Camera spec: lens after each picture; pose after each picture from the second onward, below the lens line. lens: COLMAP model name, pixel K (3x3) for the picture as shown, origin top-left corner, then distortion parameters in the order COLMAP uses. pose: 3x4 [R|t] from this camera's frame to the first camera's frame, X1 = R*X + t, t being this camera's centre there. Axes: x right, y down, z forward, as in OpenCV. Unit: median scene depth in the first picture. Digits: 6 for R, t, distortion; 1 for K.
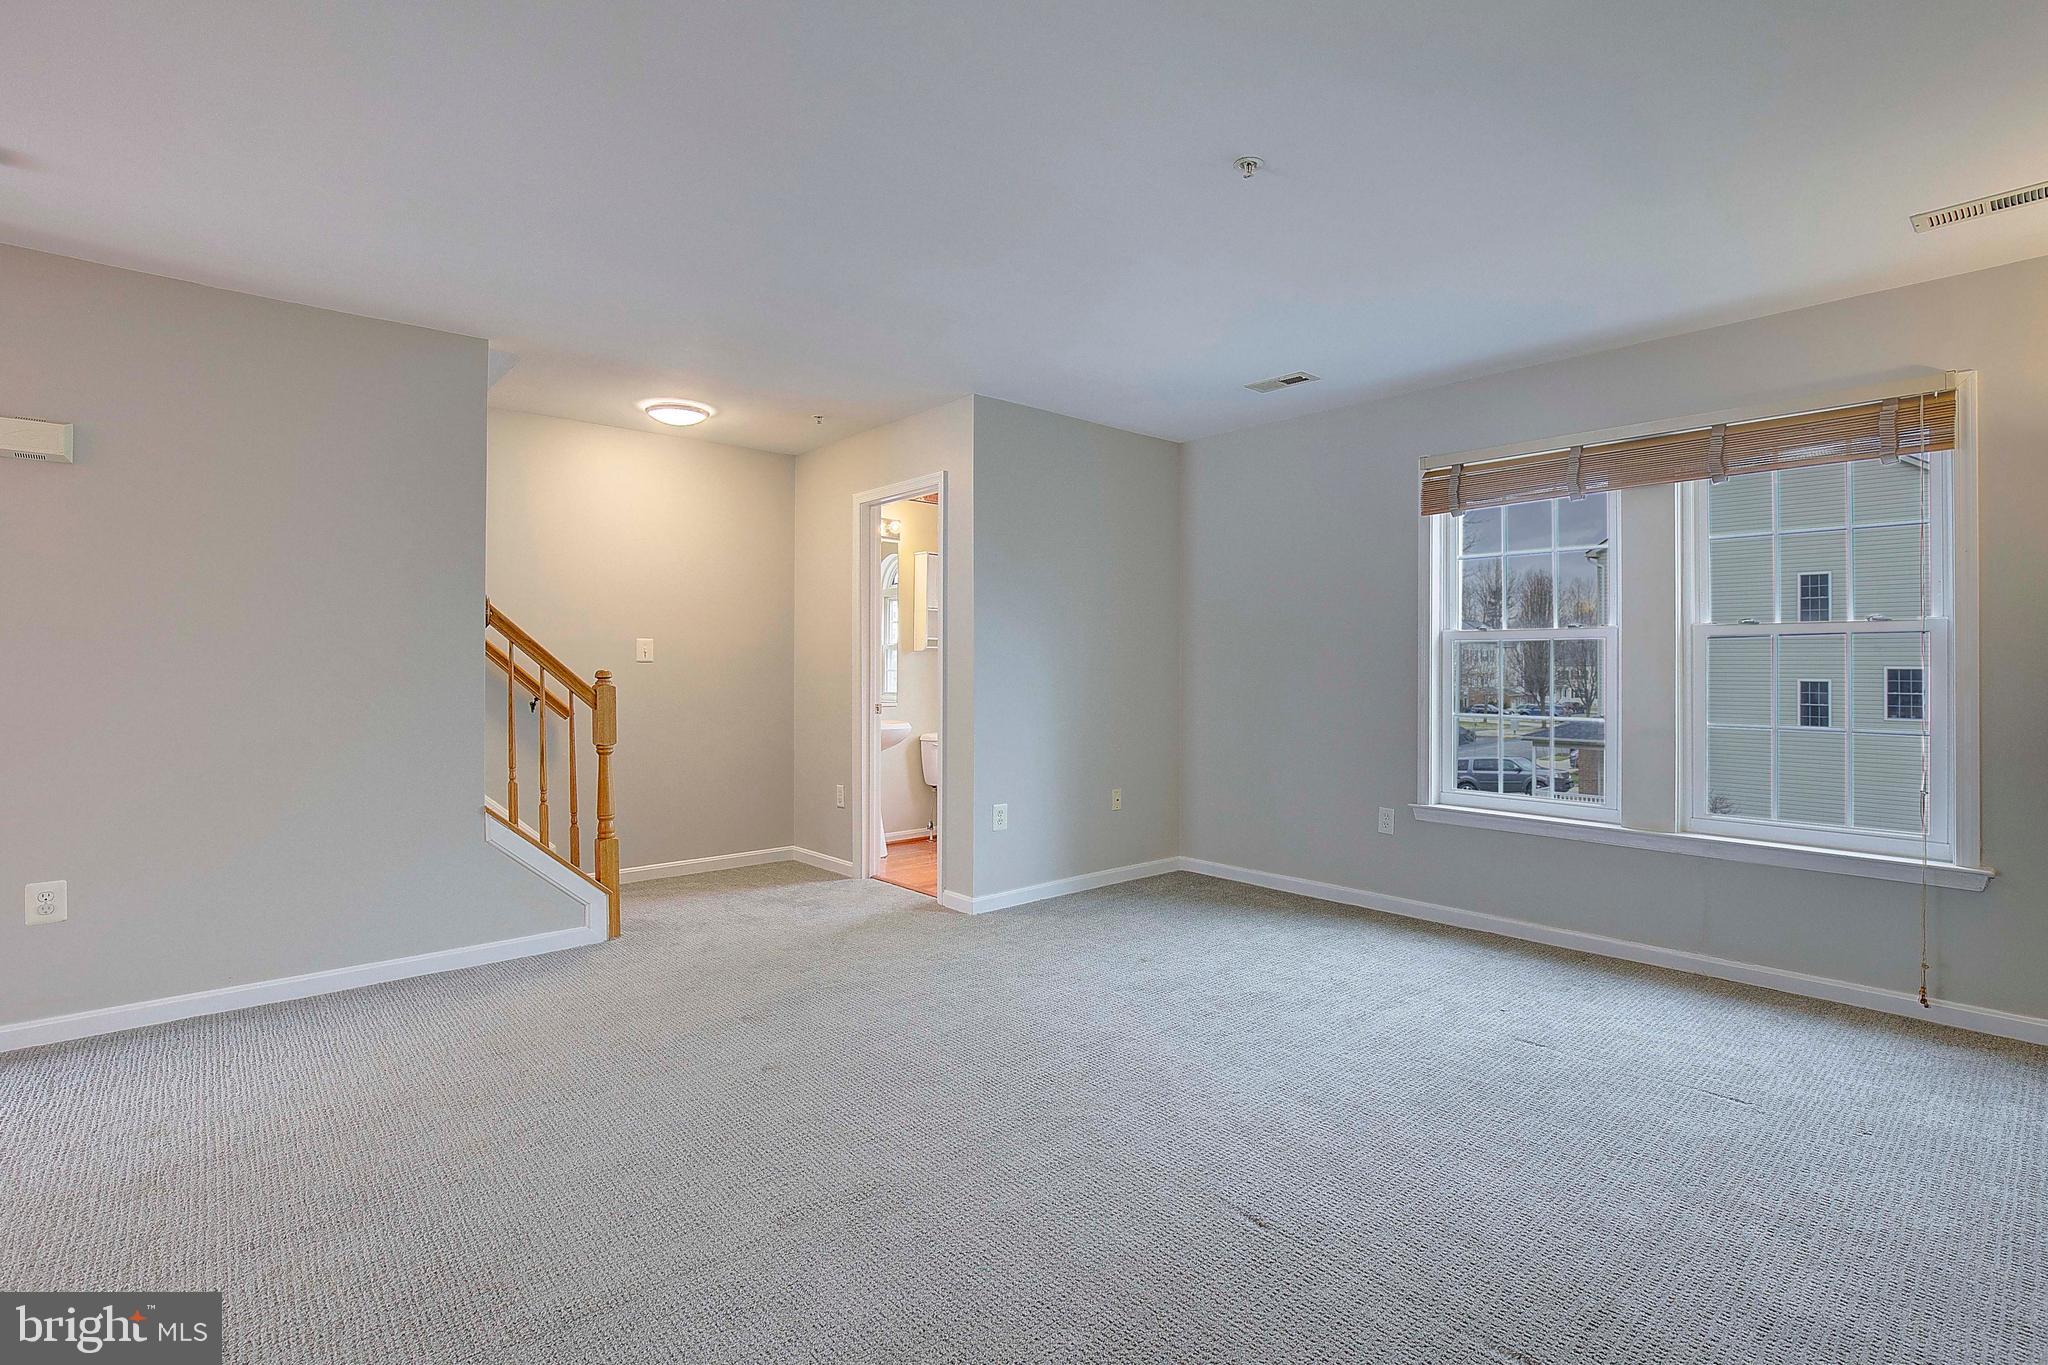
lens RADIAL K [[949.3, 0, 1033.6], [0, 949.3, 665.0], [0, 0, 1]] dist [-0.018789, 0.002776]
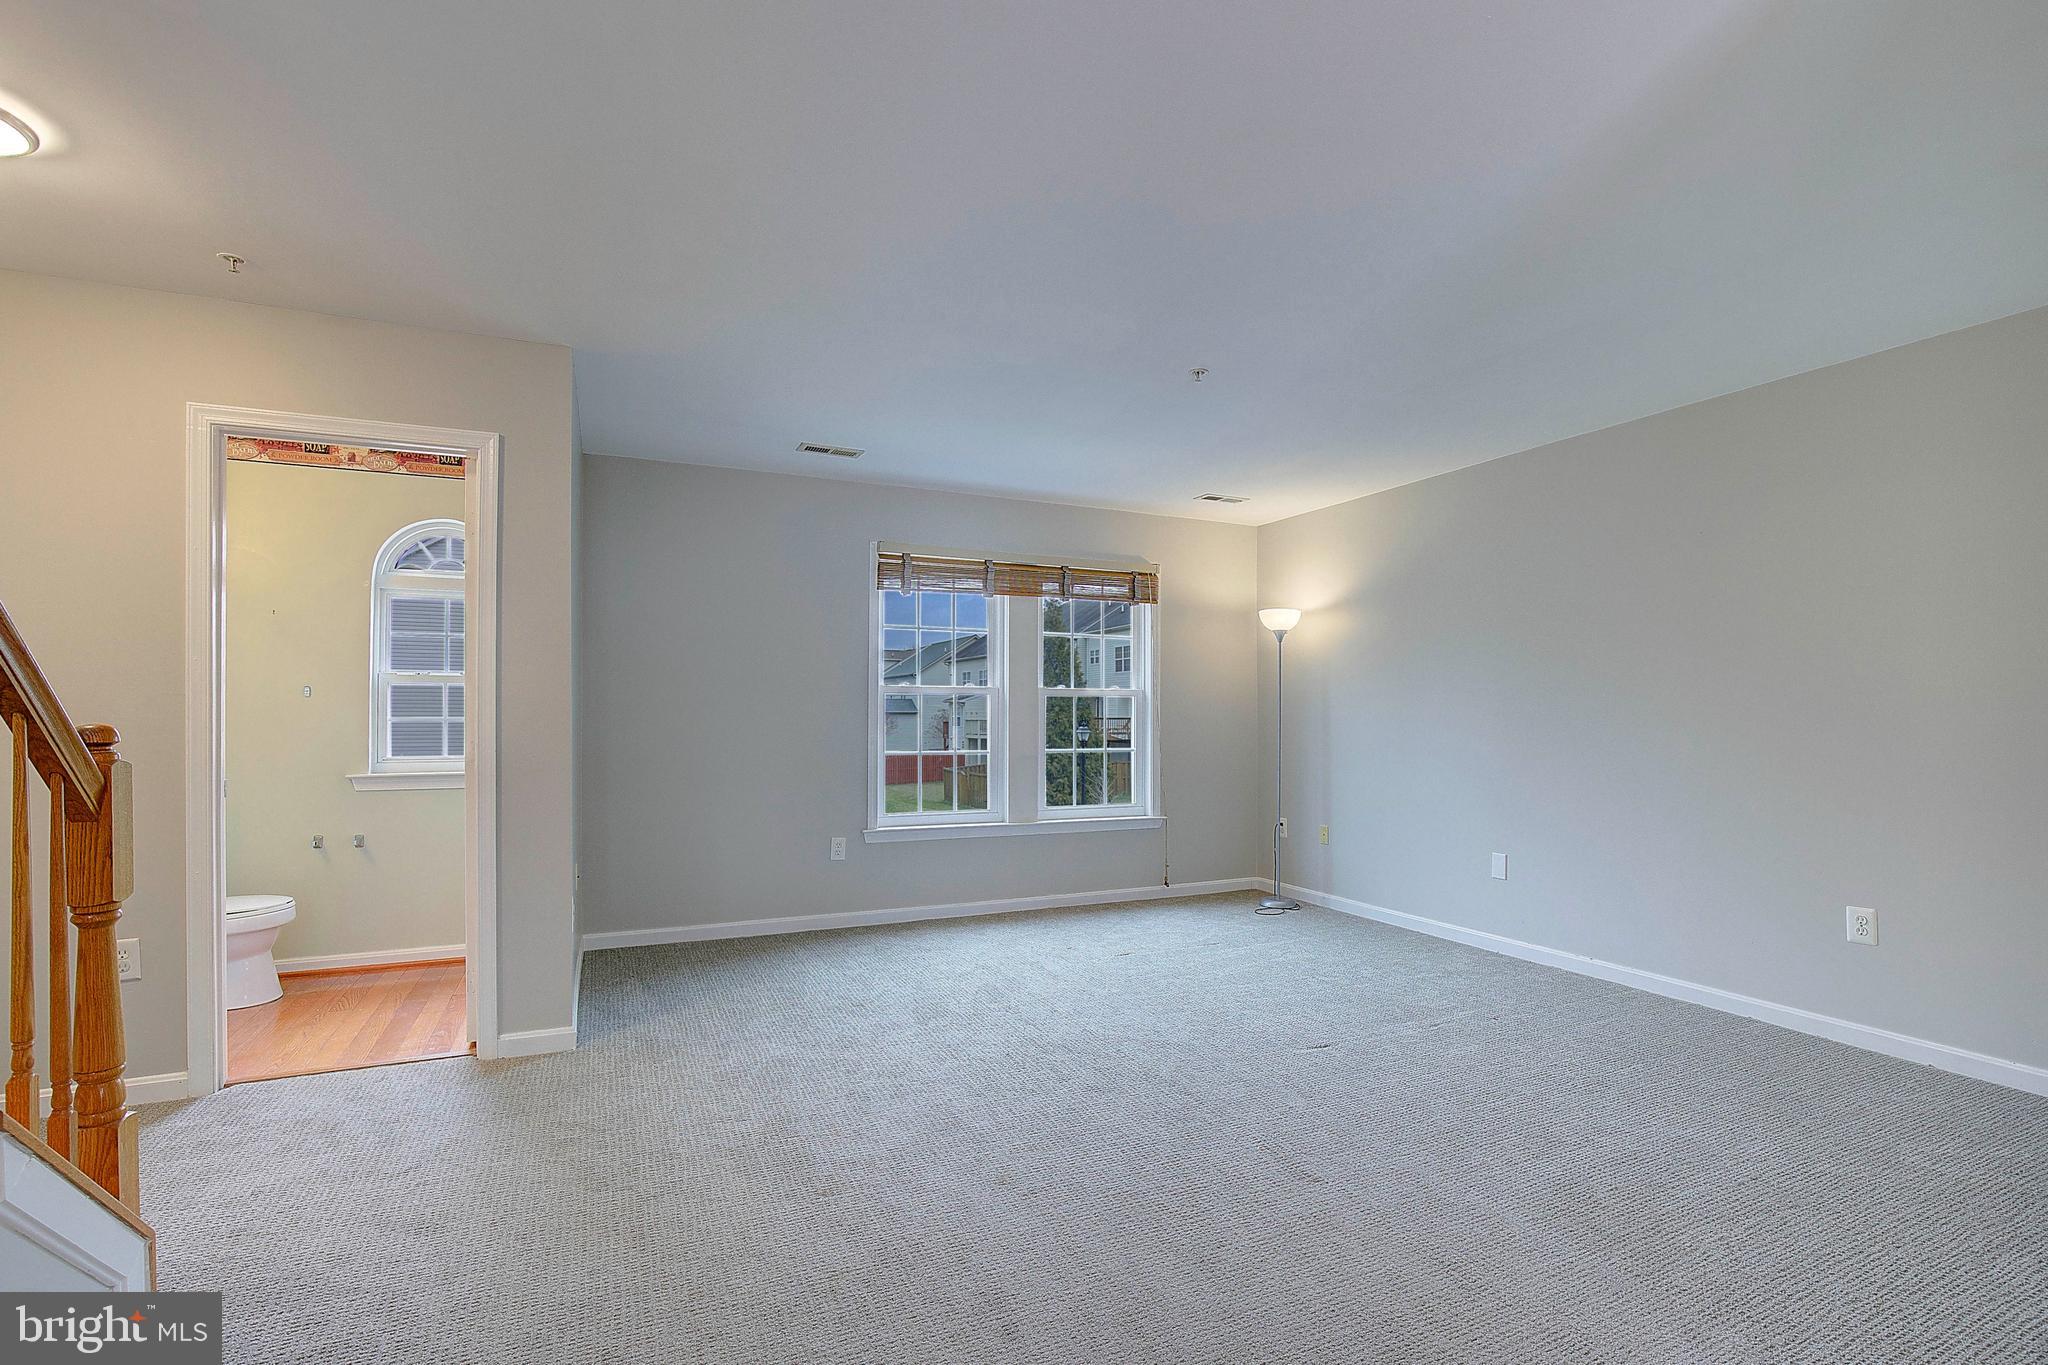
lens RADIAL K [[949.3, 0, 1060.0], [0, 949.3, 715.6], [0, 0, 1]] dist [-0.018789, 0.002776]
pose [[0.279636, -0.000072, 0.960106, -0.690931], [-0.004776, 0.999988, 0.001466, 0.001269], [-0.960094, -0.004996, 0.279632, 0.451423]]
